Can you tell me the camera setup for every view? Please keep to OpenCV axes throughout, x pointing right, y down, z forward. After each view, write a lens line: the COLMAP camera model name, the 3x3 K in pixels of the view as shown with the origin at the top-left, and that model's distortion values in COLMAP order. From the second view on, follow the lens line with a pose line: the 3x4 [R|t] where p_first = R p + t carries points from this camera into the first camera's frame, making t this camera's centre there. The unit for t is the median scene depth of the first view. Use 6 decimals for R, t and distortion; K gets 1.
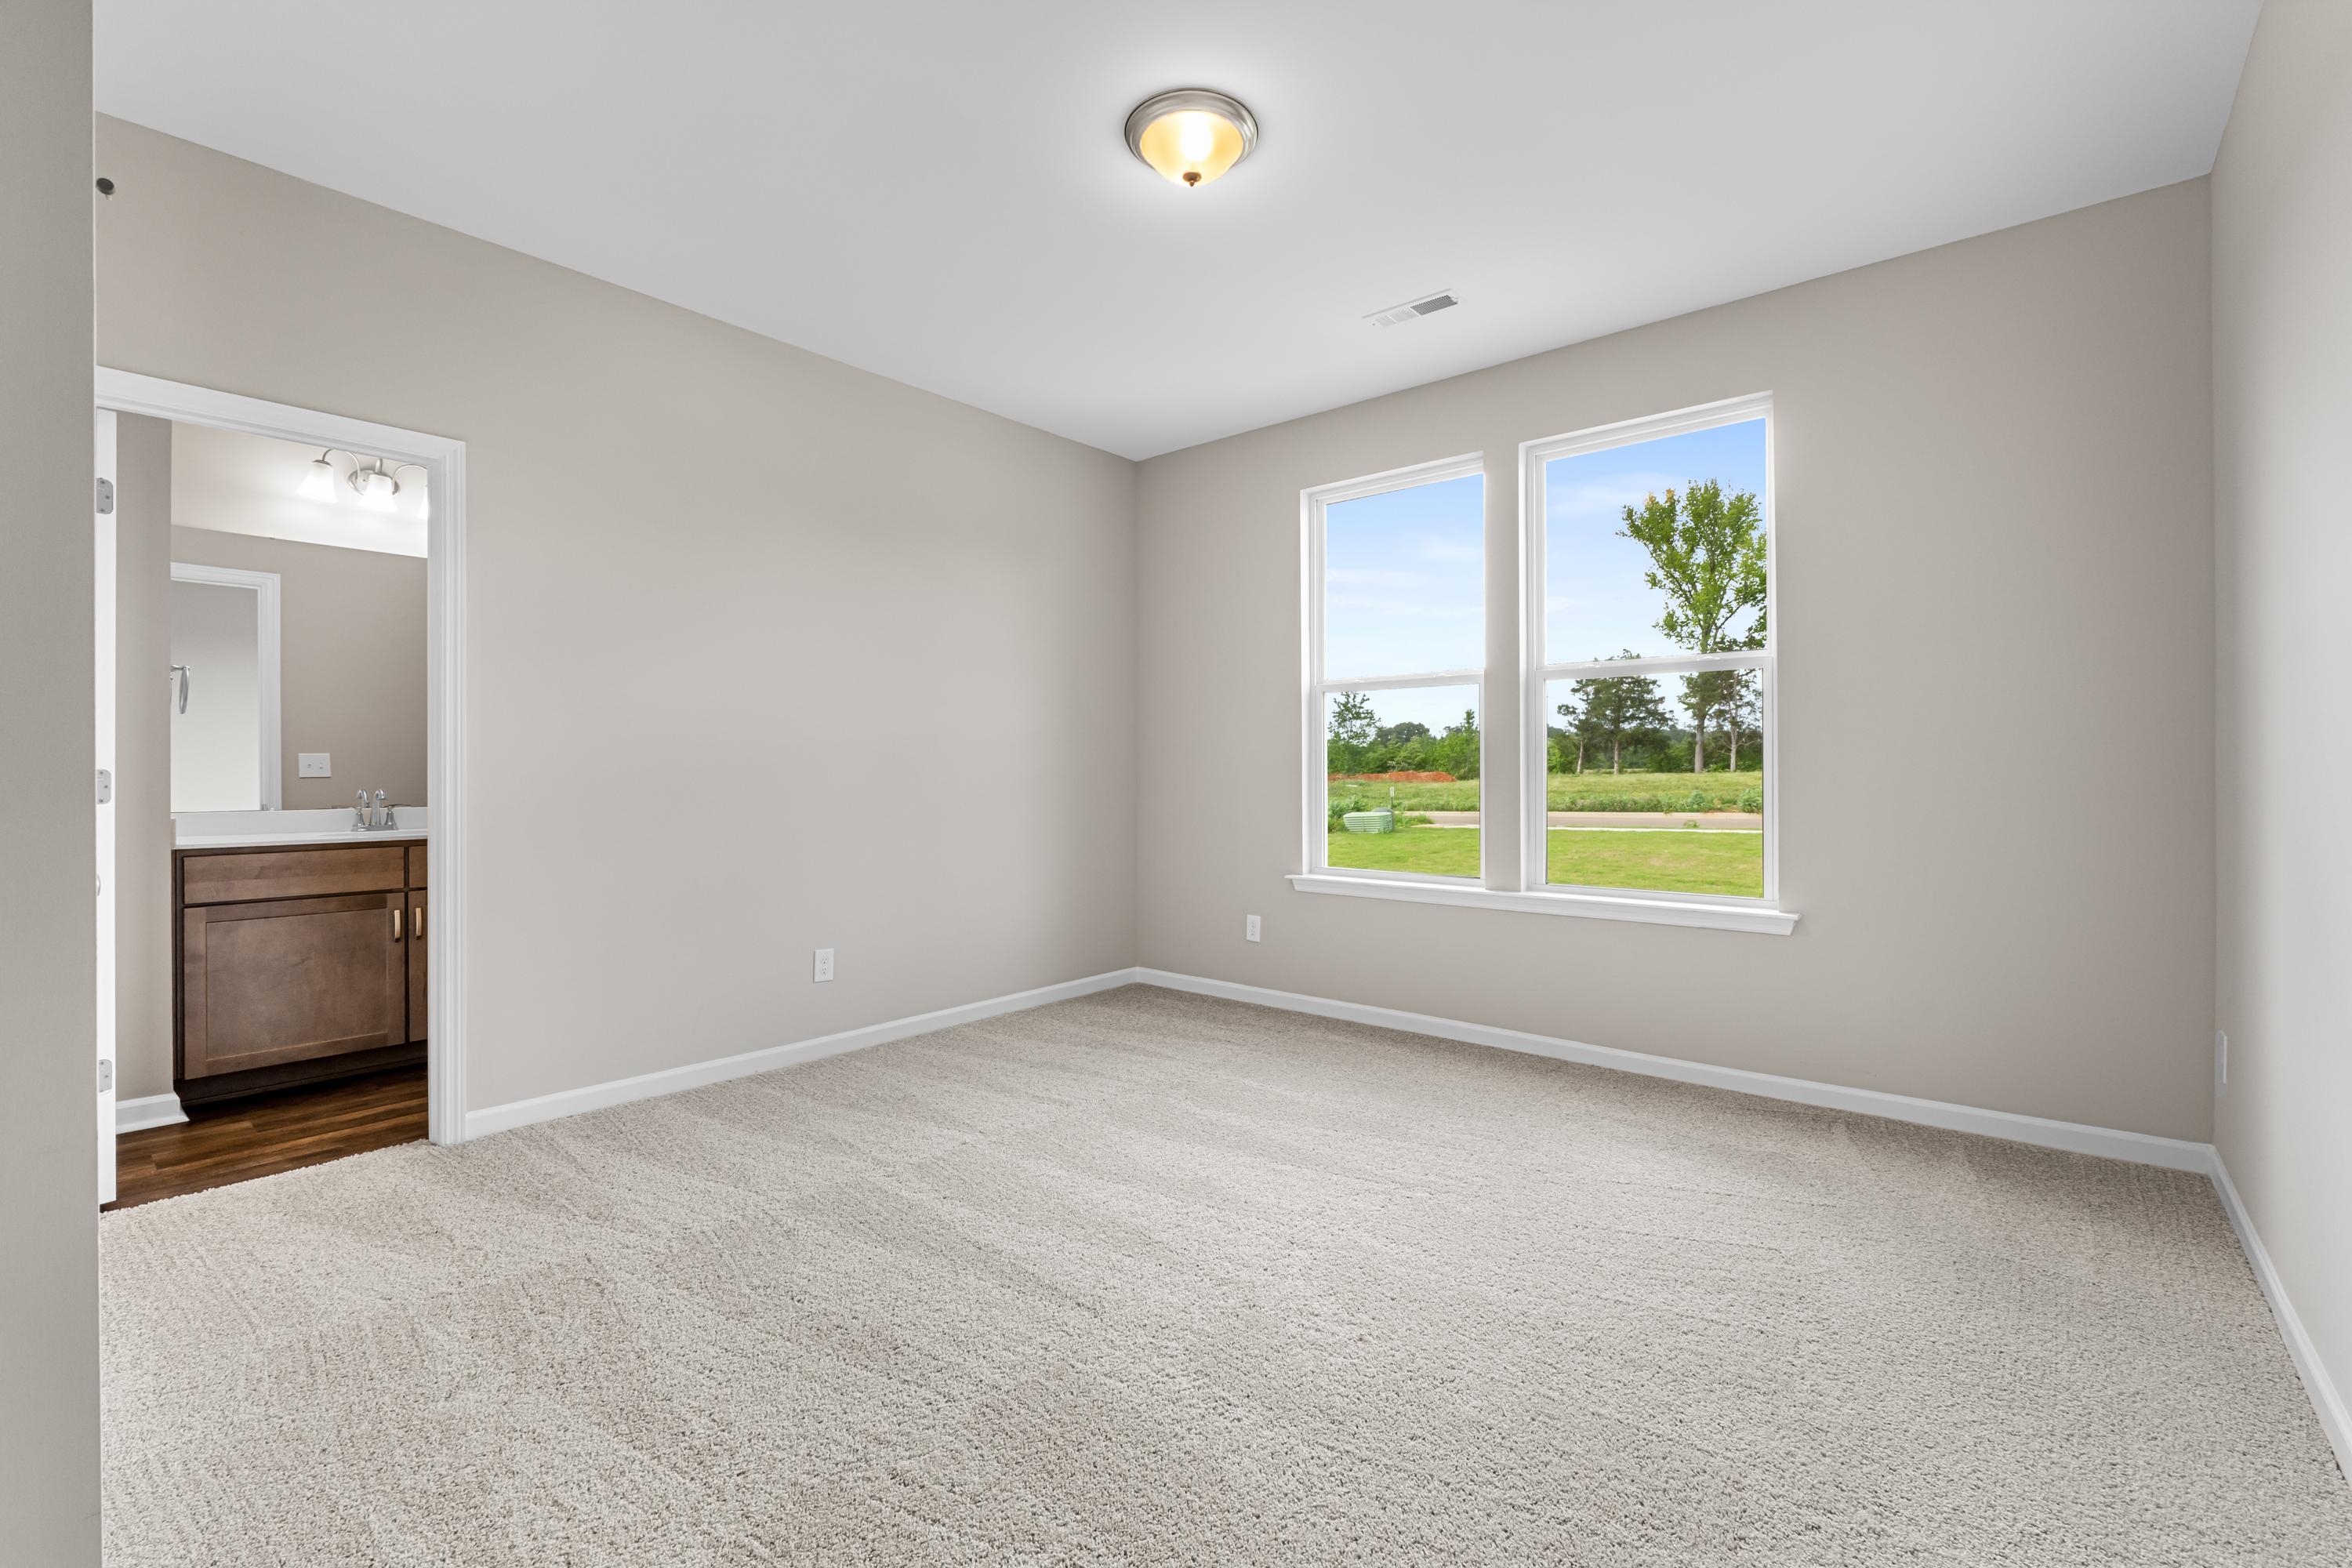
lens RADIAL K [[1018.7, 0, 1171.9], [0, 1018.7, 770.2], [0, 0, 1]] dist [0.002566, 0.000185]
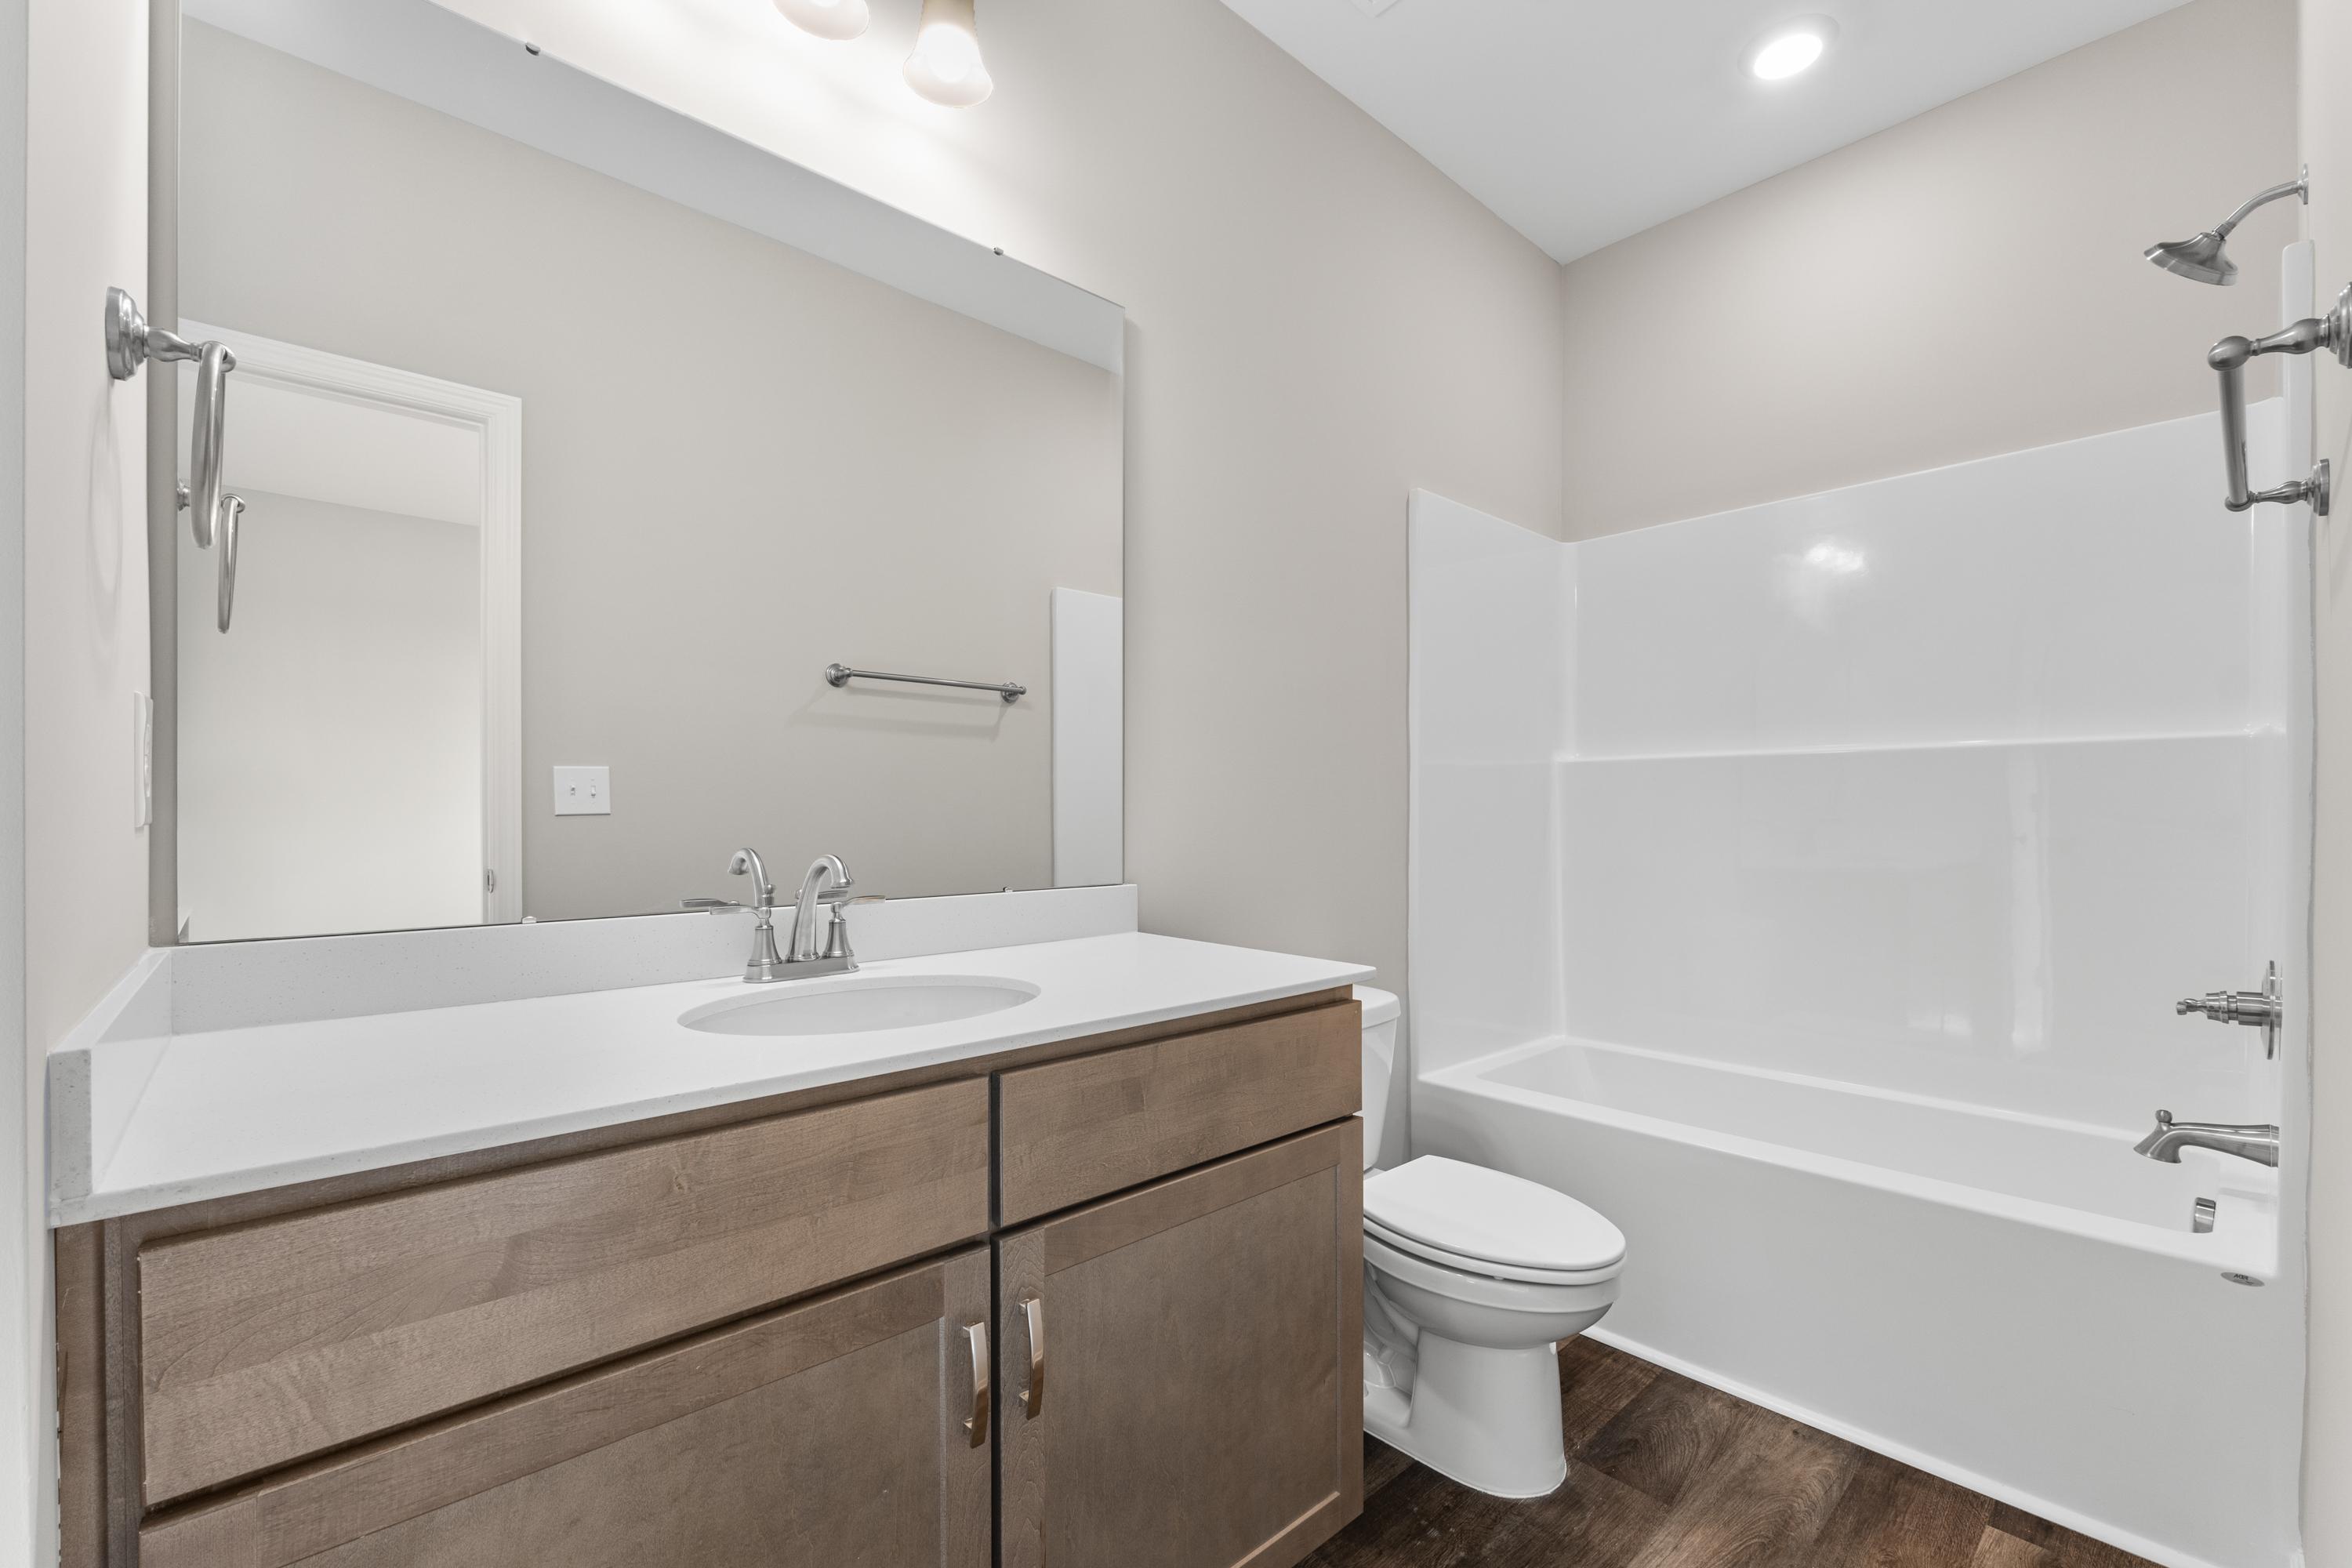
lens RADIAL K [[1018.7, 0, 1176.3], [0, 1018.7, 806.3], [0, 0, 1]] dist [0.002566, 0.000185]
pose [[0.992162, -0.001706, -0.124950, -0.673390], [0.001595, 0.999998, -0.000992, 0.005523], [0.124952, 0.000785, 0.992163, 0.745982]]
